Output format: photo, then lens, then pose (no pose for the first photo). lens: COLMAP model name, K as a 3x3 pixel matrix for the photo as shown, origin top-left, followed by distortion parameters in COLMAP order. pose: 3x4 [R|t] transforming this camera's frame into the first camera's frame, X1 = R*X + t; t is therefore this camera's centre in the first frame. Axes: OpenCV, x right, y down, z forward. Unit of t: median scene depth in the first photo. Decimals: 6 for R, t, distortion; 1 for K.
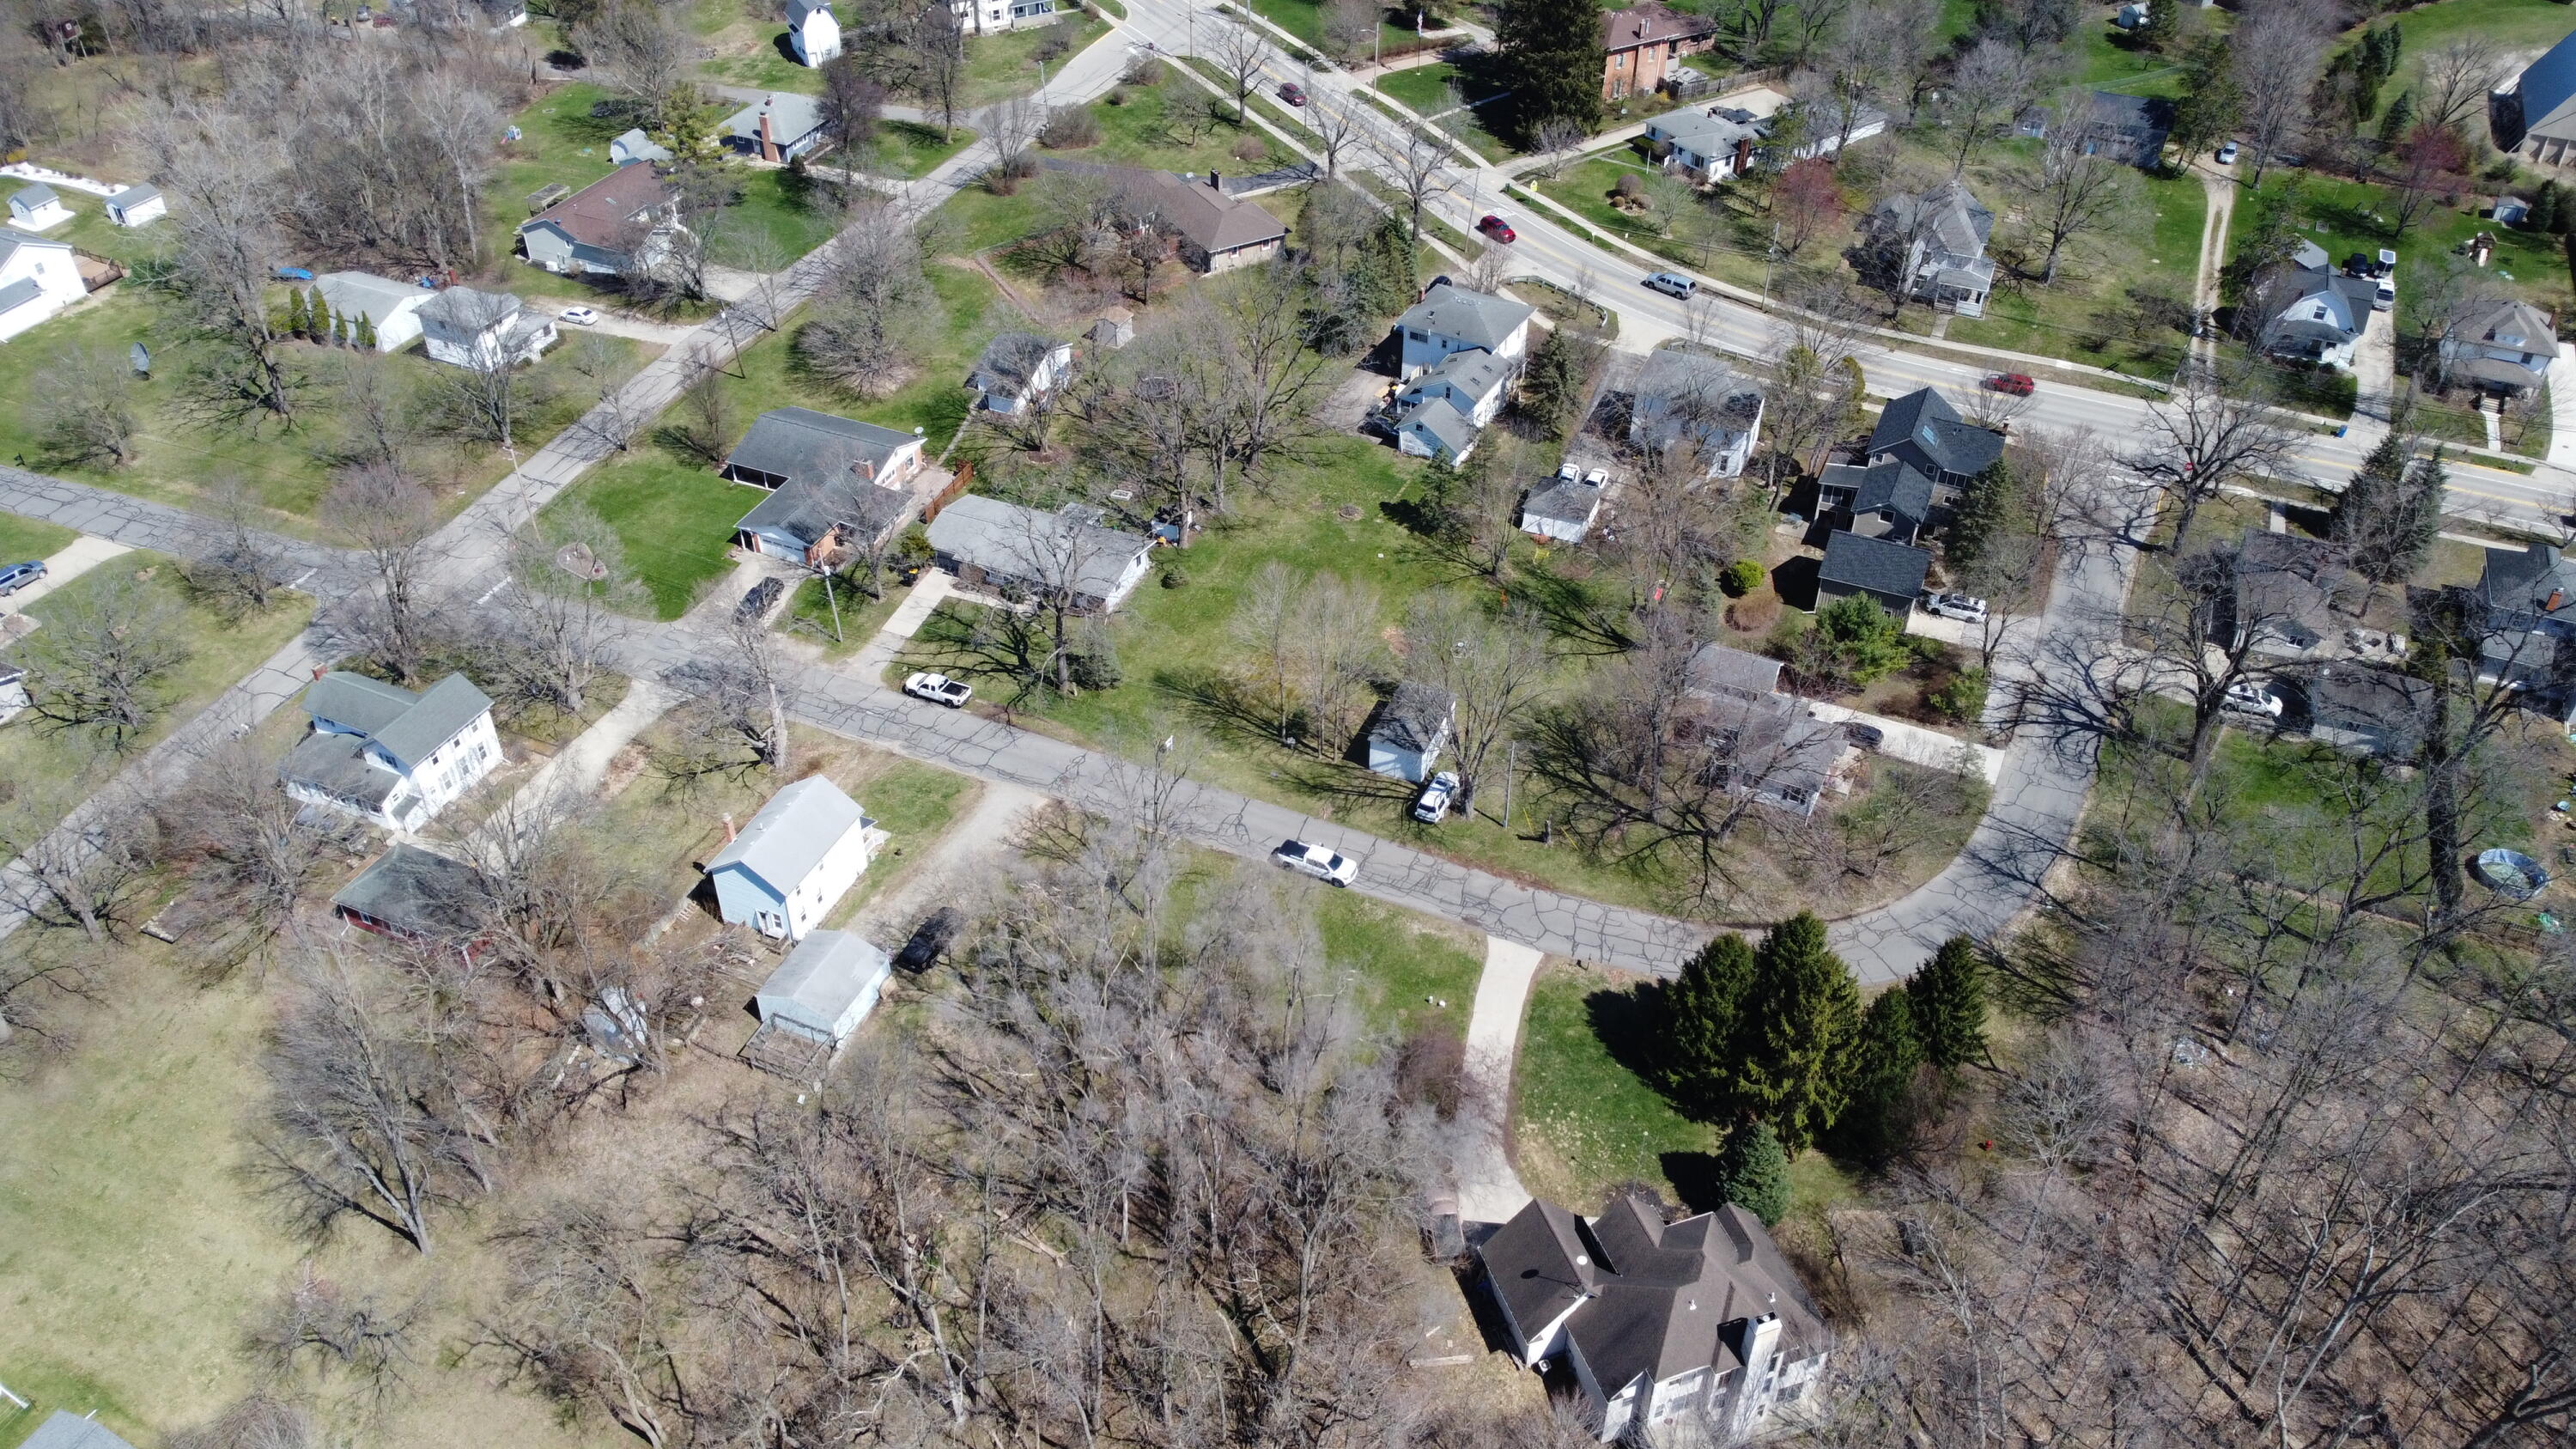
lens RADIAL K [[1944.7, 0, 1280.7], [0, 1944.7, 719.6], [0, 0, 1]] dist [0.006804, -0.011996]
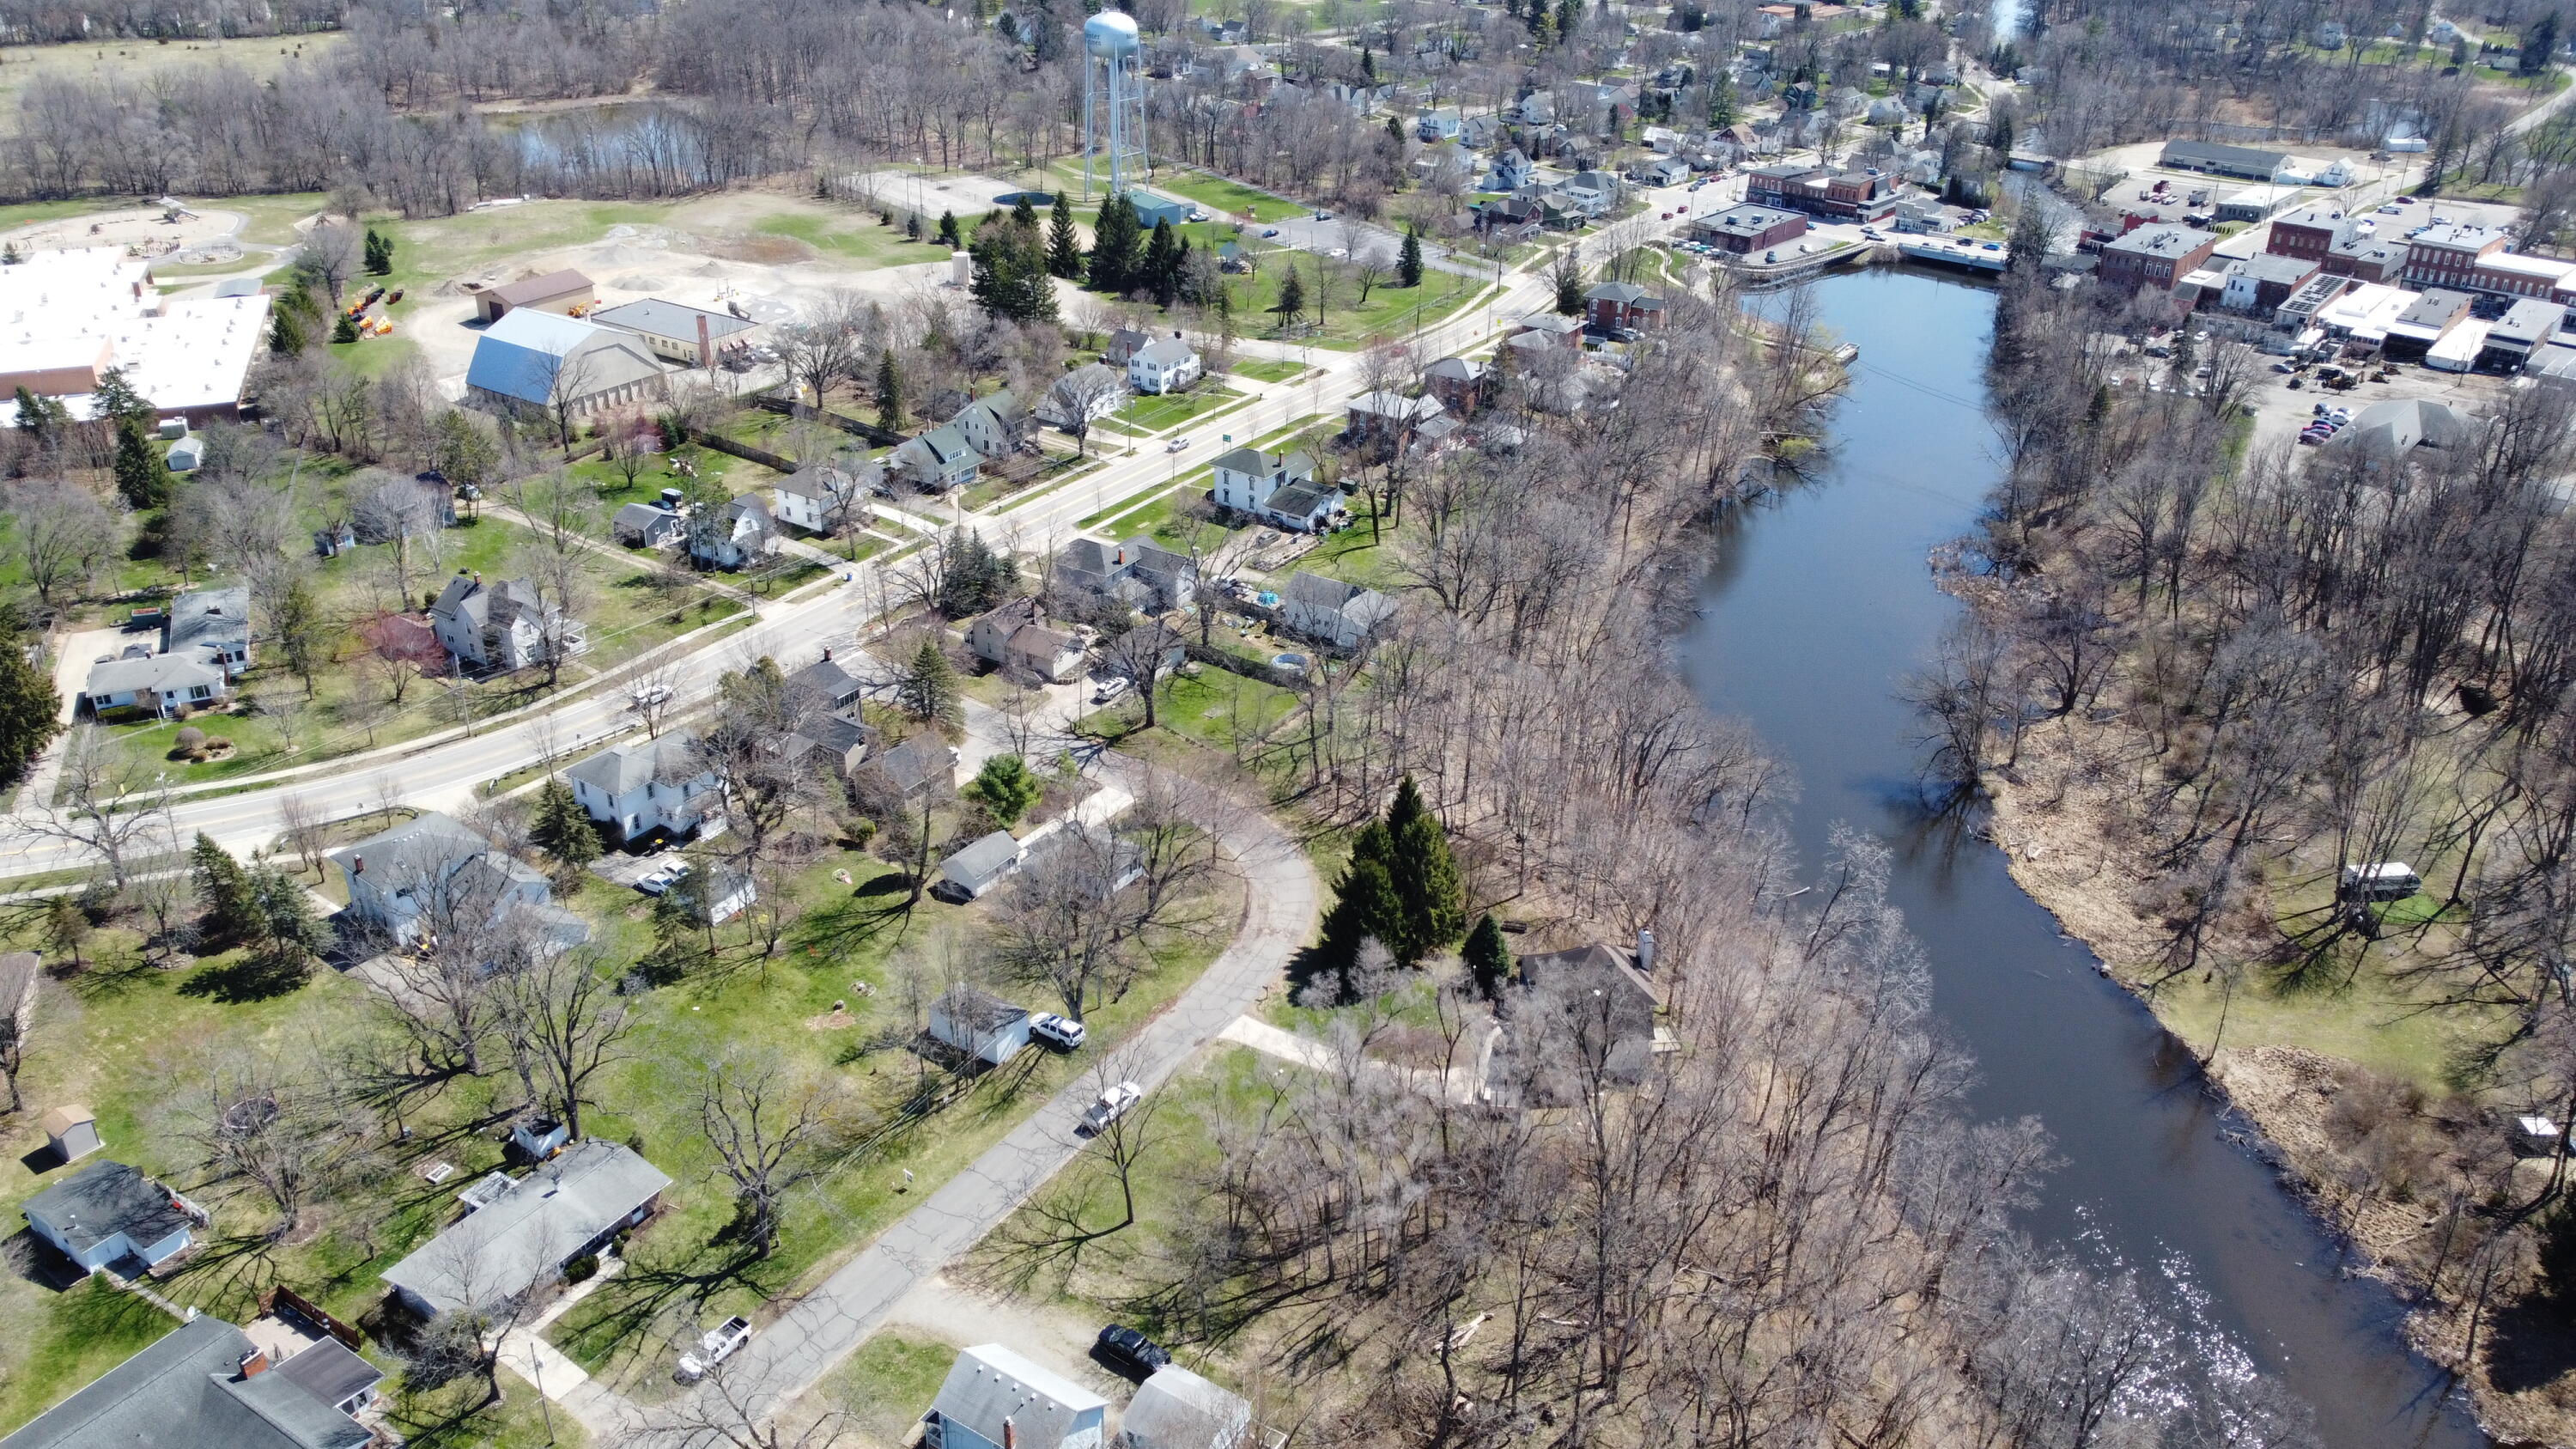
lens RADIAL K [[1944.7, 0, 1280.7], [0, 1944.7, 719.6], [0, 0, 1]] dist [0.006804, -0.011996]
pose [[0.166202, -0.453847, 0.875443, -0.691740], [0.606494, 0.747061, 0.272149, -0.278259], [-0.777523, 0.485719, 0.399418, 0.280717]]
